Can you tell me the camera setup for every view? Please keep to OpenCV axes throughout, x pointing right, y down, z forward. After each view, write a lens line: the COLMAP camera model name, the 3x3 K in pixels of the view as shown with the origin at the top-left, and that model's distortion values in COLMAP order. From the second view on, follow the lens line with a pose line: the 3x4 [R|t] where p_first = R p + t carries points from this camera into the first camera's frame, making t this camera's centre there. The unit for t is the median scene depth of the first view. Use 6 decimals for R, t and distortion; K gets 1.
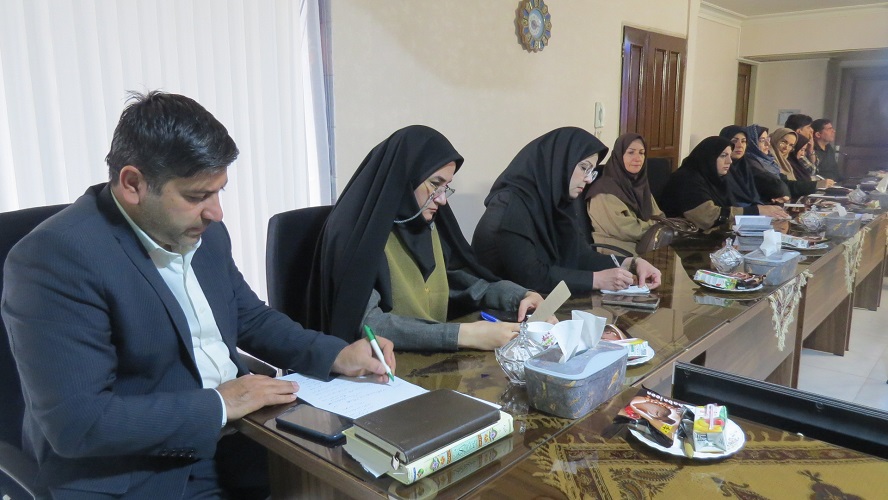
lens RADIAL K [[629.3, 0, 444.0], [0, 629.3, 250.0], [0, 0, 1]] dist [-0.008840, -0.001382]
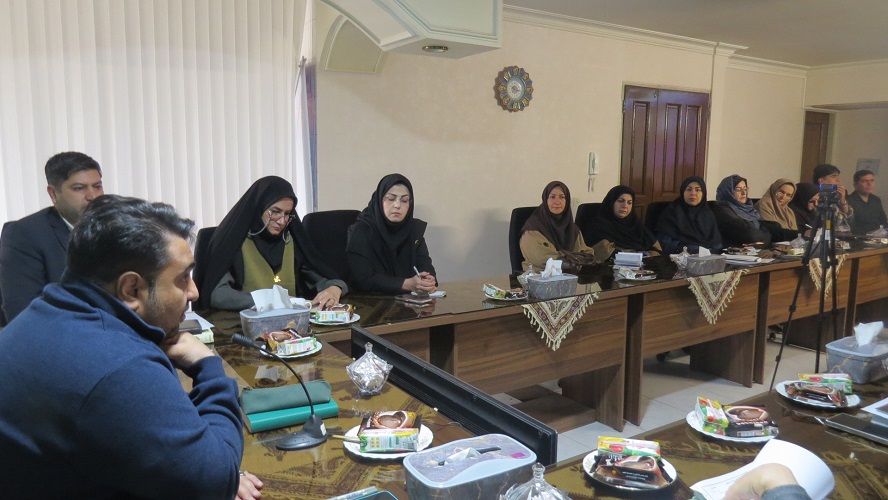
lens RADIAL K [[629.3, 0, 444.0], [0, 629.3, 250.0], [0, 0, 1]] dist [-0.008840, -0.001382]
pose [[0.965499, 0.049948, -0.255570, 0.334510], [-0.065513, 0.996456, -0.052752, 0.019880], [0.252030, 0.067675, 0.965350, -0.174910]]
